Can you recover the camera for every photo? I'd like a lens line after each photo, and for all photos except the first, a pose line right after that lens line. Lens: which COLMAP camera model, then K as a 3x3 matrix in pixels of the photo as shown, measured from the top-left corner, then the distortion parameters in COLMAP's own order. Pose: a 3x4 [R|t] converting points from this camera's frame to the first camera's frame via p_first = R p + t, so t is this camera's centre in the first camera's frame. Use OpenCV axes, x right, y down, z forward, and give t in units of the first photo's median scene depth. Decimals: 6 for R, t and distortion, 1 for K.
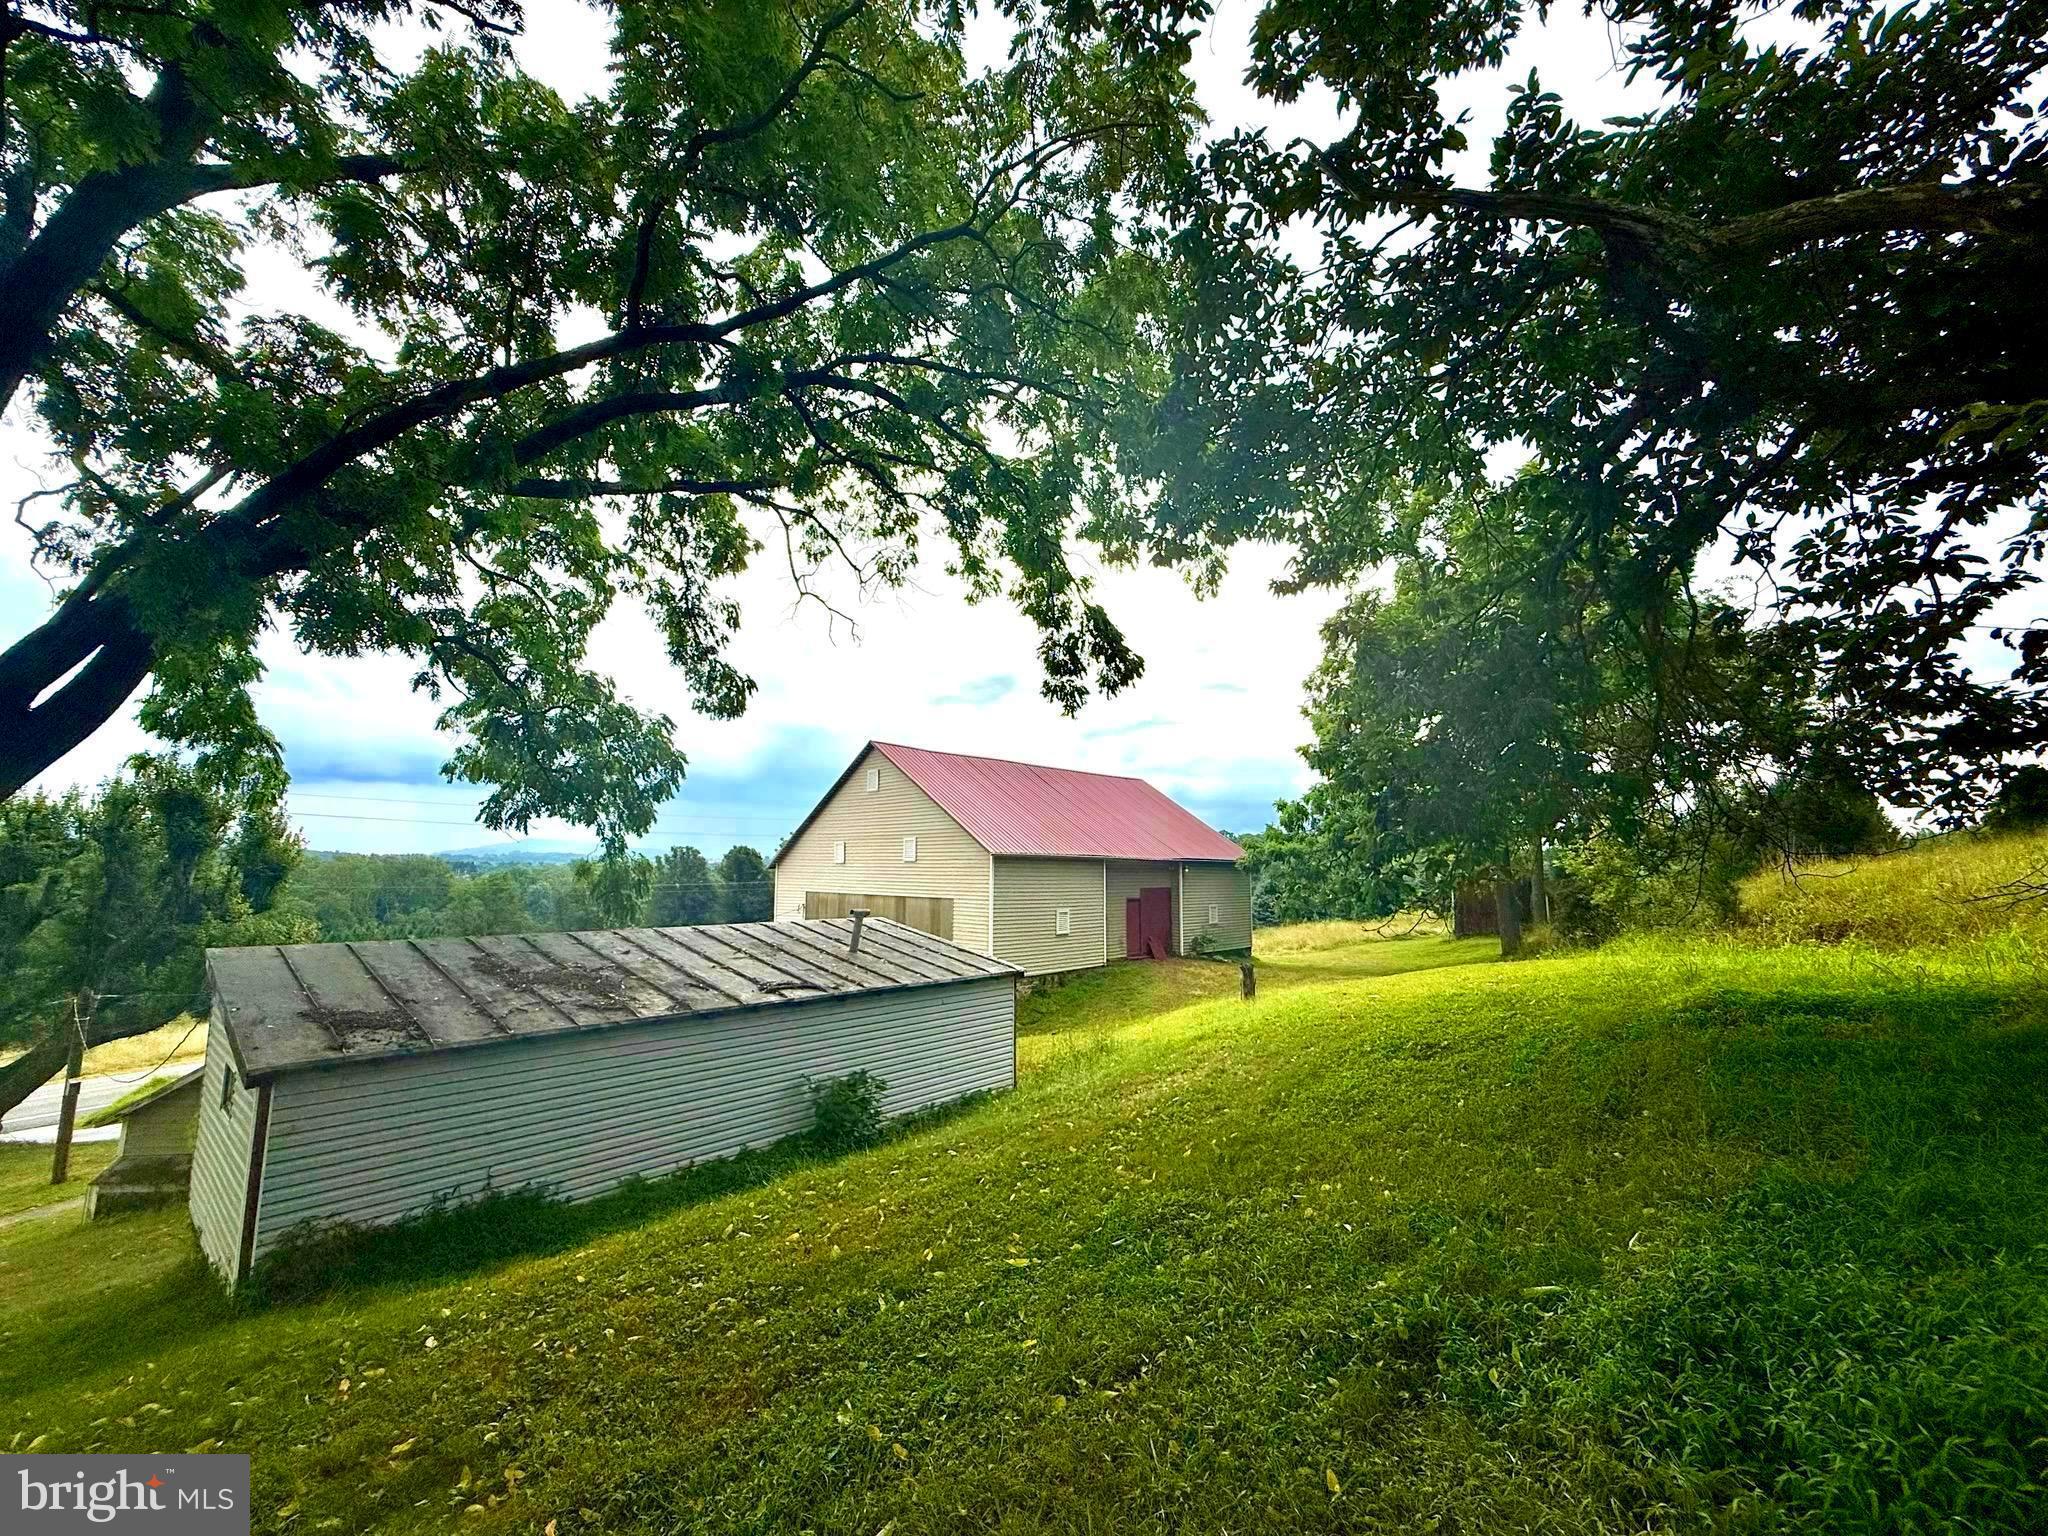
lens RADIAL K [[824.5, 0, 1023.4], [0, 824.5, 765.9], [0, 0, 1]] dist [0.006001, 0.000354]
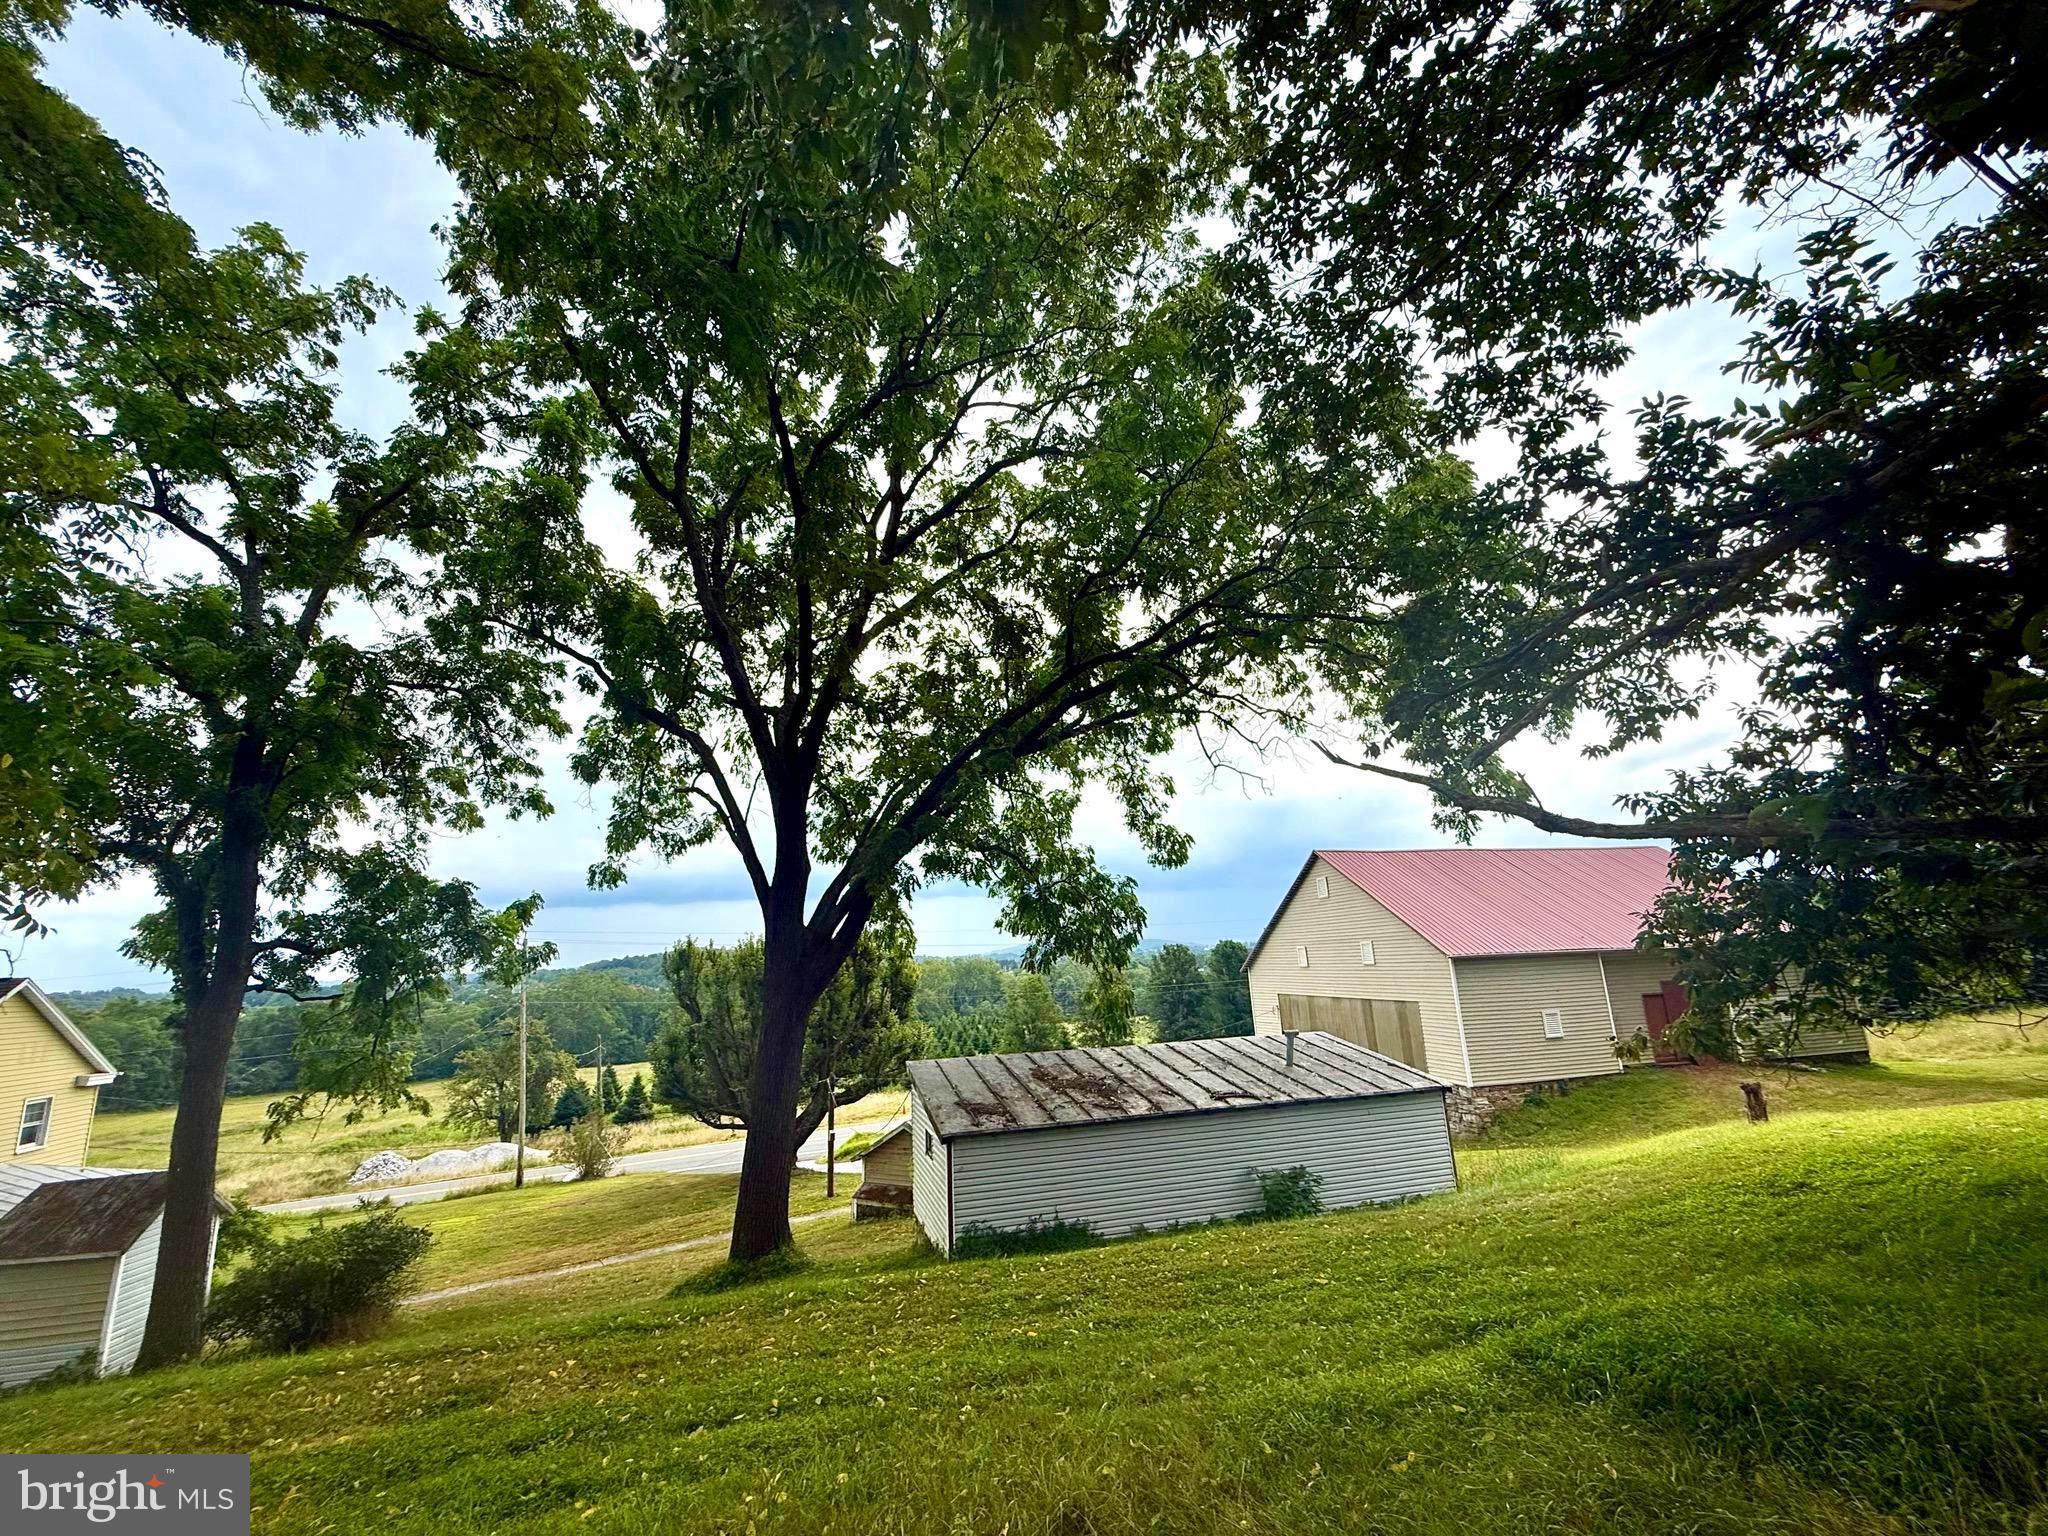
lens RADIAL K [[824.5, 0, 1024.0], [0, 824.5, 771.7], [0, 0, 1]] dist [0.006001, 0.000354]
pose [[0.839514, -0.162399, -0.518500, 0.192150], [0.114221, 0.985712, -0.123796, -0.111272], [0.531196, 0.044705, 0.846068, -0.302961]]
